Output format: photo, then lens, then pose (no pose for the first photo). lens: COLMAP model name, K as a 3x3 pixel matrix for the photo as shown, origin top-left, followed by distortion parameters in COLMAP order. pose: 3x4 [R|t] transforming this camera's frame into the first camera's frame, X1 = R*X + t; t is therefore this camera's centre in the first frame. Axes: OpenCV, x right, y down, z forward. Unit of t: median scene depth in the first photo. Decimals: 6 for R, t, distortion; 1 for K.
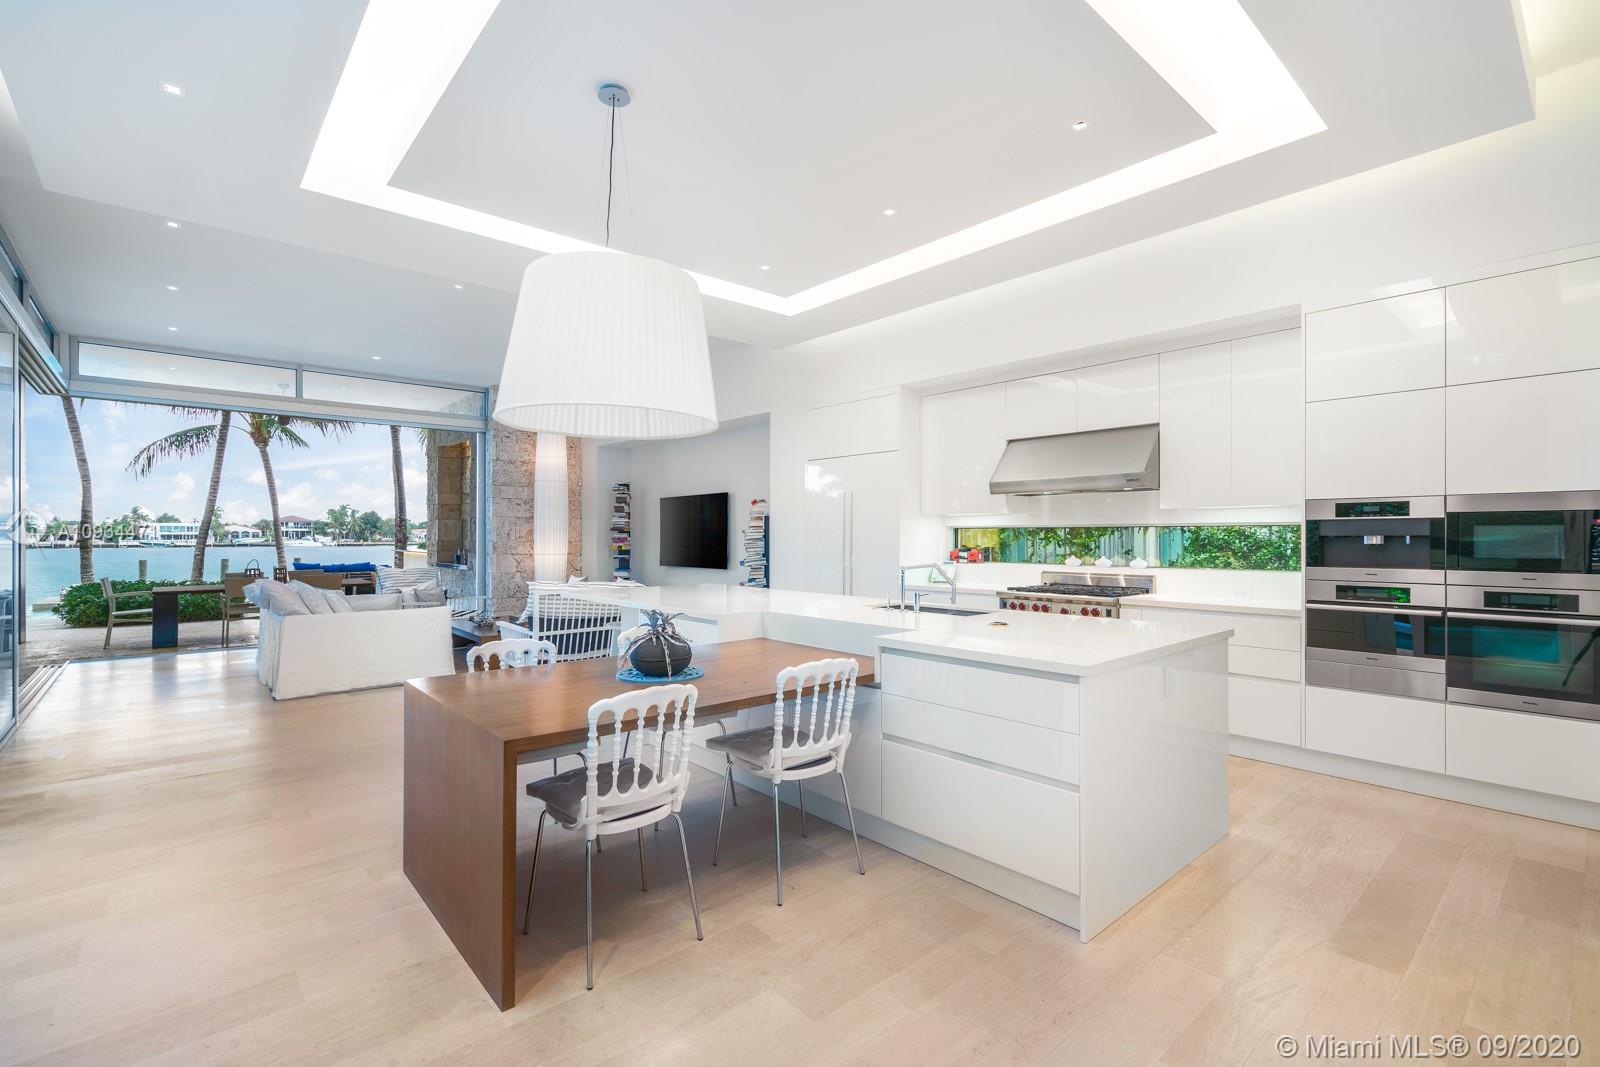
lens RADIAL K [[715.7, 0, 800.0], [0, 715.7, 533.5], [0, 0, 1]] dist [-0.004276, 0.000017]
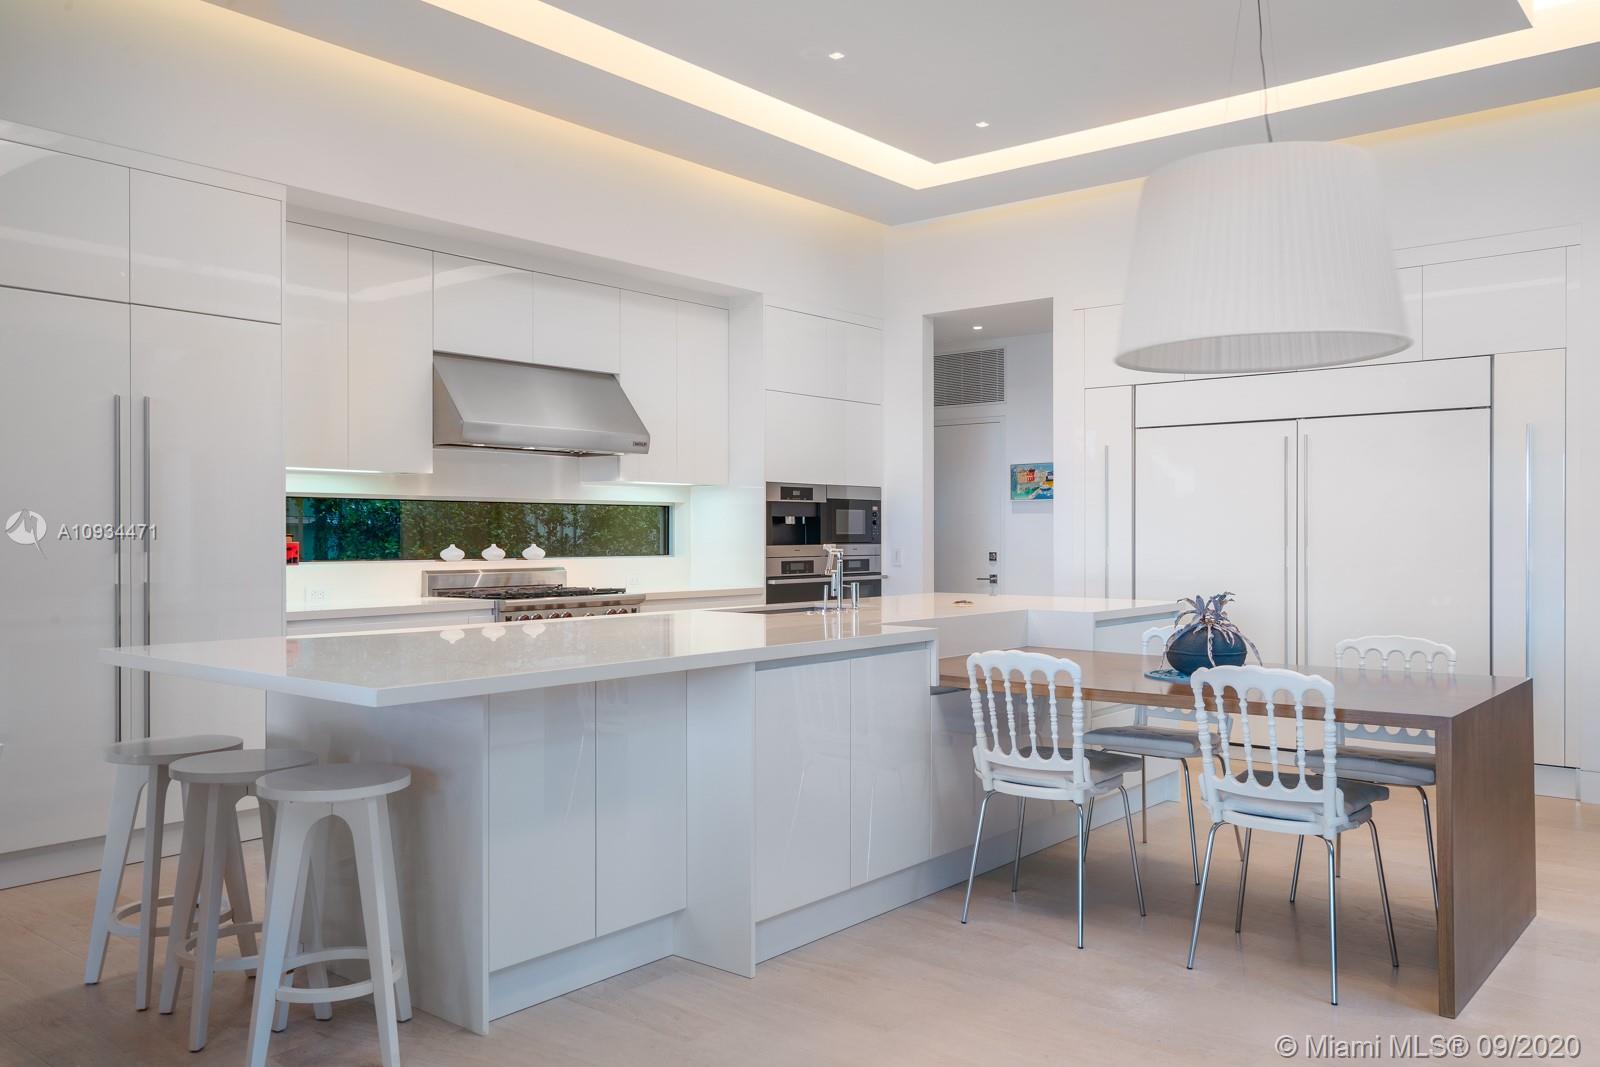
lens RADIAL K [[1243.5, 0, 800.0], [0, 1243.5, 533.5], [0, 0, 1]] dist [0.034931, 0.001677]
pose [[-0.151337, 0.000462, 0.988482, -0.431687], [-0.001535, 0.999999, -0.000702, 0.011718], [-0.988481, -0.001623, -0.151336, 0.477361]]
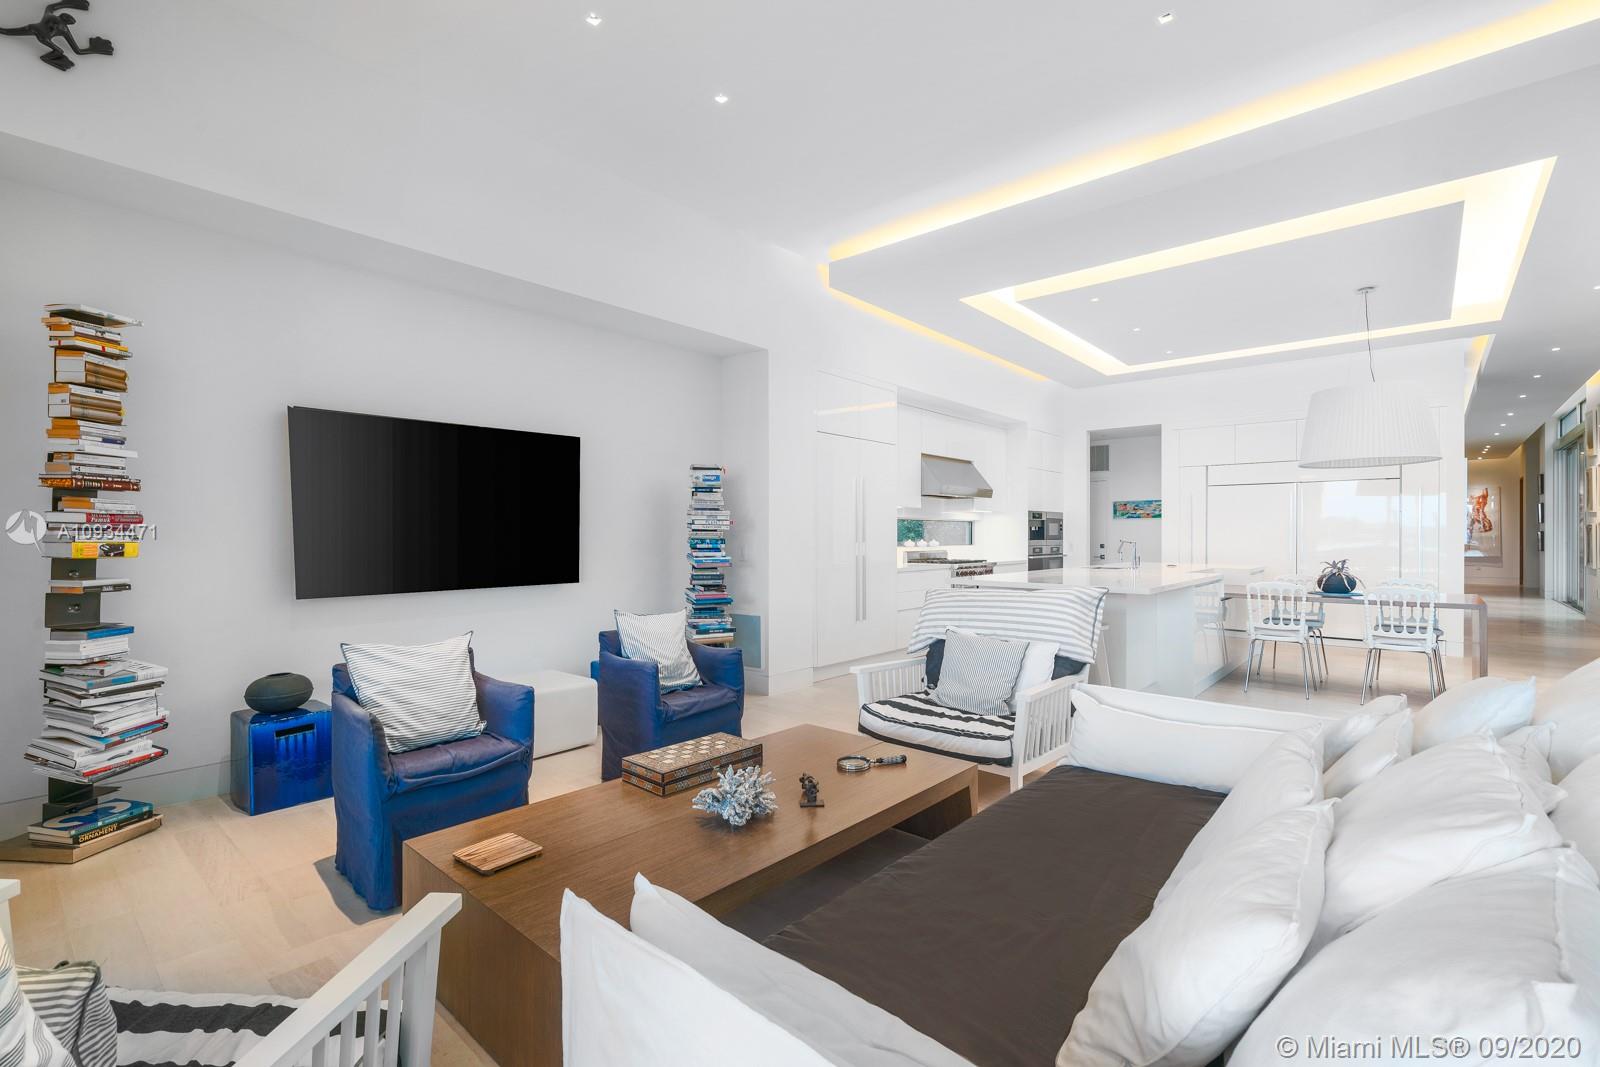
lens RADIAL K [[715.7, 0, 800.0], [0, 715.7, 533.5], [0, 0, 1]] dist [-0.004276, 0.000017]
pose [[-0.129382, 0.002282, 0.991592, -0.553838], [-0.002863, 0.999992, -0.002675, 0.012909], [-0.991591, -0.003185, -0.129375, 0.773746]]
